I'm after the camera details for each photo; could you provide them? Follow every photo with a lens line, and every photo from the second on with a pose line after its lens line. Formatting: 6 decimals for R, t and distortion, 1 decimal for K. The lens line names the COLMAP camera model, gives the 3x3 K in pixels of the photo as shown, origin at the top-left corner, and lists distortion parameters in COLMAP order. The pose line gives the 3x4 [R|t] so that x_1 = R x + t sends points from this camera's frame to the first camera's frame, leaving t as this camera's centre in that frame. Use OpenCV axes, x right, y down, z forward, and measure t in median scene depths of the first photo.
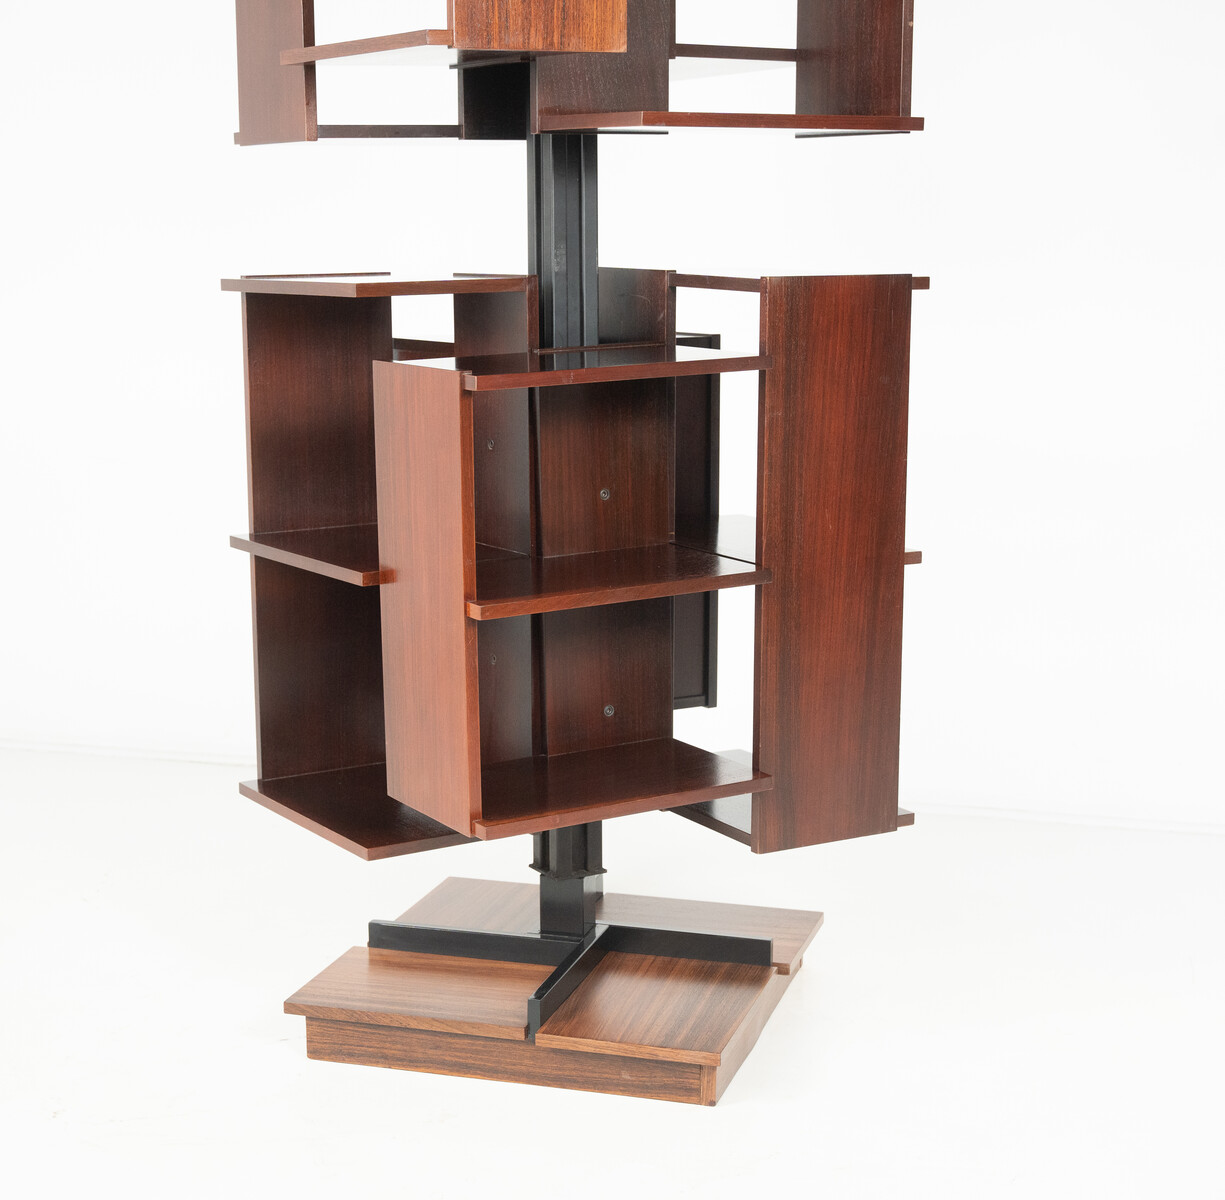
lens RADIAL K [[2232.8, 0, 612.5], [0, 2232.8, 600.0], [0, 0, 1]] dist [0.013347, 0.126667]
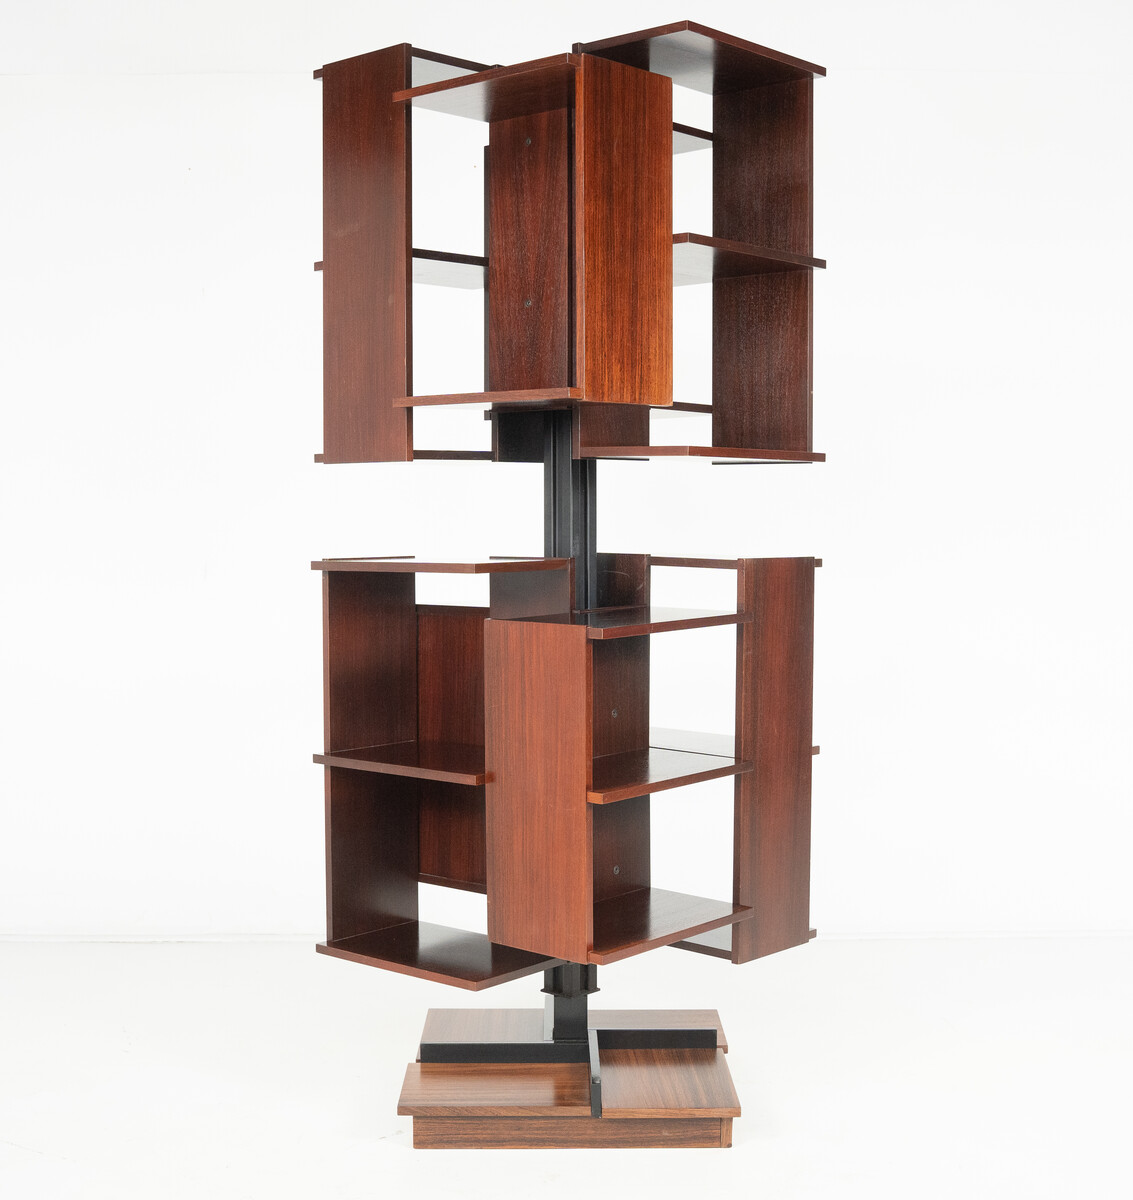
lens RADIAL K [[1726.4, 0, 572.5], [0, 1726.4, 585.3], [0, 0, 1]] dist [-0.106850, 0.056976]
pose [[0.948522, -0.006591, 0.316643, -0.369279], [0.047298, 0.991520, -0.121044, 0.002665], [-0.313160, 0.129790, 0.940790, -0.015949]]
